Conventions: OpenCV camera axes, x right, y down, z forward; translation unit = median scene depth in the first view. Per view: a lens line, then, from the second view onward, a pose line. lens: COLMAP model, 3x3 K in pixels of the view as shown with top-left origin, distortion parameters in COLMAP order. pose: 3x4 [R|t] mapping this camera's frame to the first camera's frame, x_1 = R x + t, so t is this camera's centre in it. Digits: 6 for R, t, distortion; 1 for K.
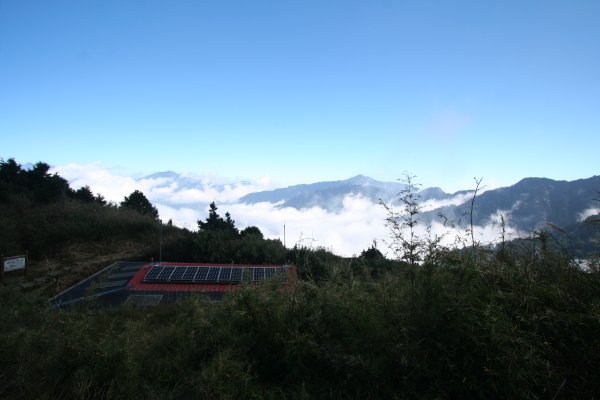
lens RADIAL K [[267.7, 0, 295.9], [0, 267.7, 199.7], [0, 0, 1]] dist [-0.013013, 0.000748]
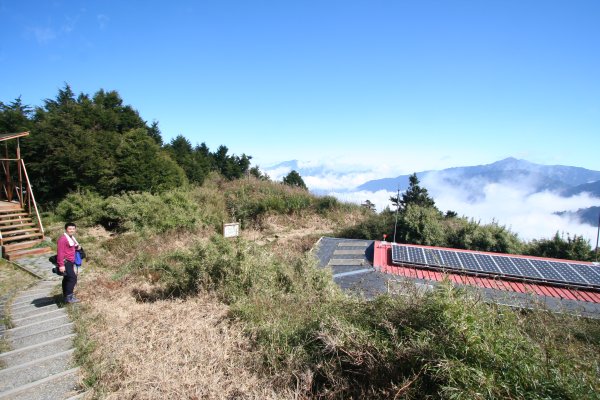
lens RADIAL K [[267.7, 0, 301.1], [0, 267.7, 199.3], [0, 0, 1]] dist [-0.013013, 0.000748]
pose [[0.919884, 0.027863, -0.391199, -0.192016], [-0.011473, 0.998958, 0.044173, 0.033393], [0.392022, -0.036146, 0.919246, 0.069279]]
